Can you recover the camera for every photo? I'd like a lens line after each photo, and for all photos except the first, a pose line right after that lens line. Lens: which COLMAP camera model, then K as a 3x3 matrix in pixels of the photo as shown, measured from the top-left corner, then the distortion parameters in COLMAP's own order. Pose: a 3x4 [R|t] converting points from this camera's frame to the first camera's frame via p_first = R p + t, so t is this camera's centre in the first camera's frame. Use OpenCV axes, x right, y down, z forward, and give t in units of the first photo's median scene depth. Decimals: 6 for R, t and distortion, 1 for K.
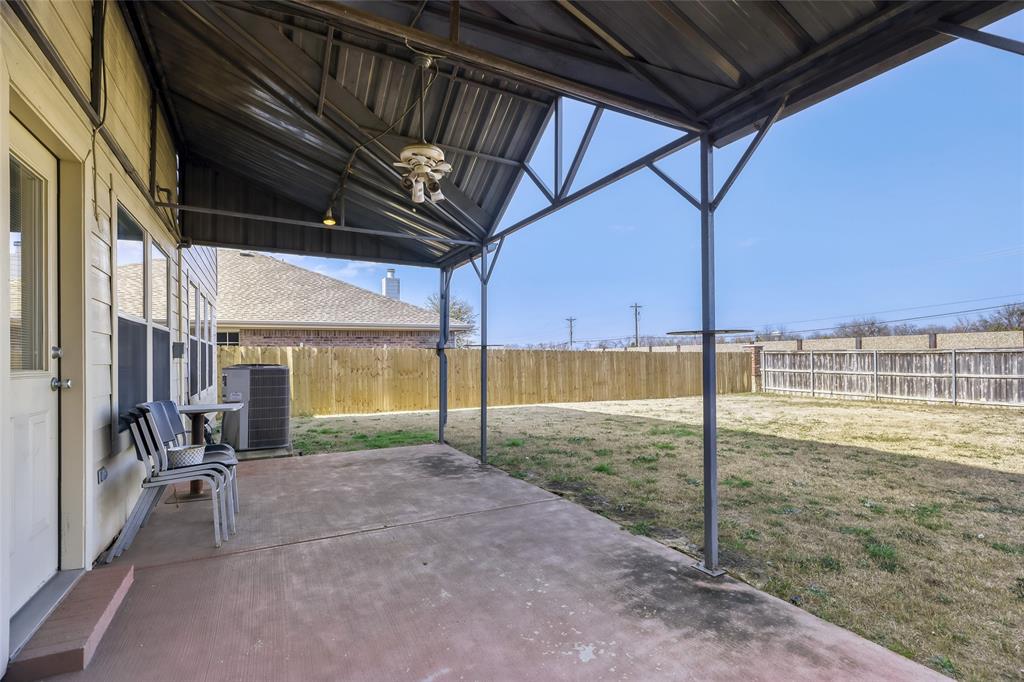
lens RADIAL K [[466.0, 0, 507.0], [0, 466.0, 351.9], [0, 0, 1]] dist [-0.002453, -0.000172]
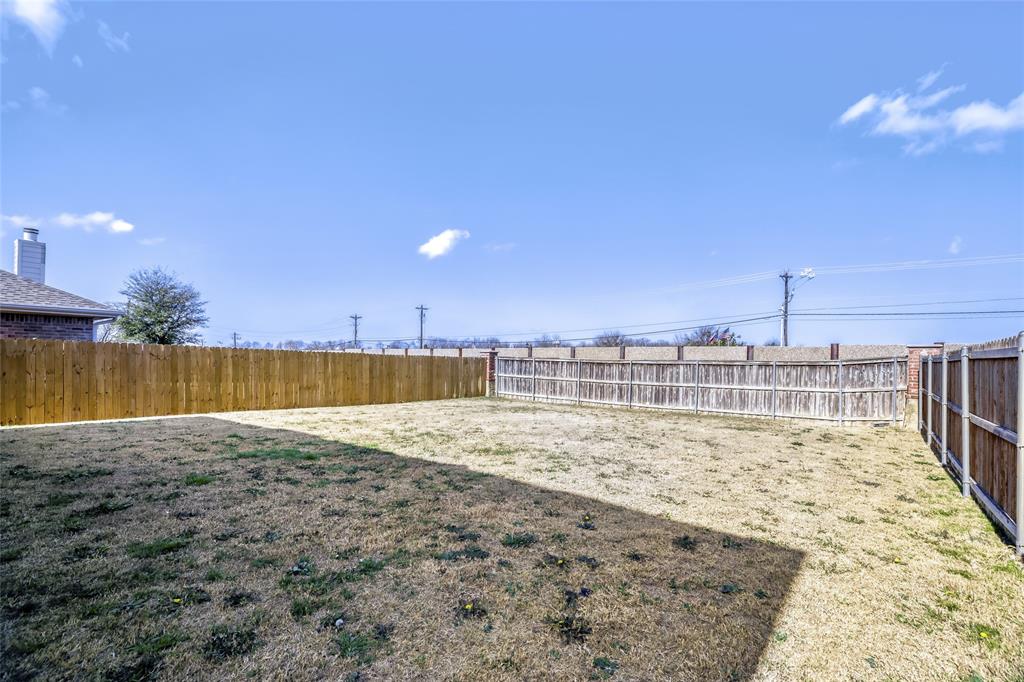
lens RADIAL K [[466.0, 0, 507.0], [0, 466.0, 351.9], [0, 0, 1]] dist [-0.002453, -0.000172]
pose [[0.917201, 0.034592, 0.396920, 0.173167], [-0.033930, 0.999386, -0.008692, -0.004766], [-0.396977, -0.005495, 0.917812, 0.042157]]
